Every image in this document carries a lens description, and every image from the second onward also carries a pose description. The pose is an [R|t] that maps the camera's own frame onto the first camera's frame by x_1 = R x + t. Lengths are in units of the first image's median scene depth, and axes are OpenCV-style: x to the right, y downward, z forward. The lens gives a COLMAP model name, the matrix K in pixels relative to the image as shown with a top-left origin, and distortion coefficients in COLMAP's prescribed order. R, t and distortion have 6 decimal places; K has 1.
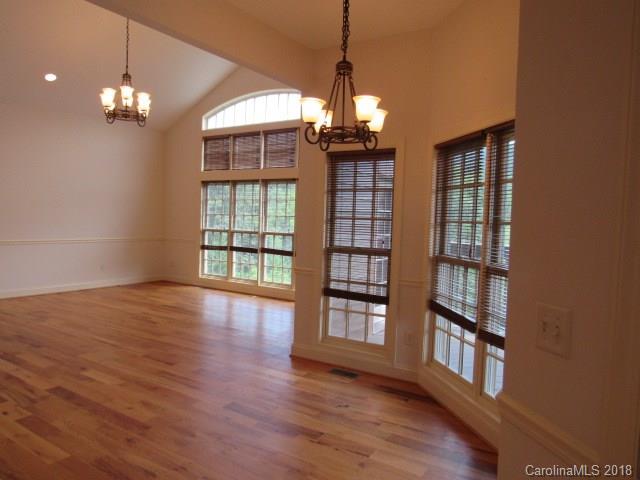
lens RADIAL K [[445.3, 0, 320.0], [0, 445.3, 235.7], [0, 0, 1]] dist [-0.030637, 0.002774]
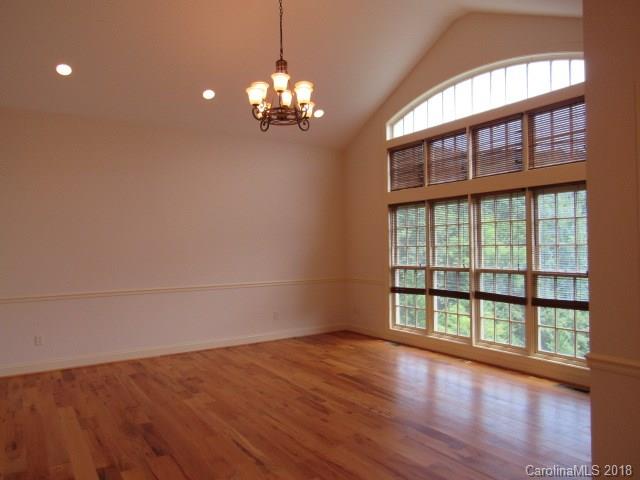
lens RADIAL K [[445.3, 0, 320.0], [0, 445.3, 235.7], [0, 0, 1]] dist [-0.030637, 0.002774]
pose [[0.913857, -0.052181, -0.402669, -0.067724], [0.024155, 0.996938, -0.074371, -0.014218], [0.405317, 0.058238, 0.912319, 0.253435]]
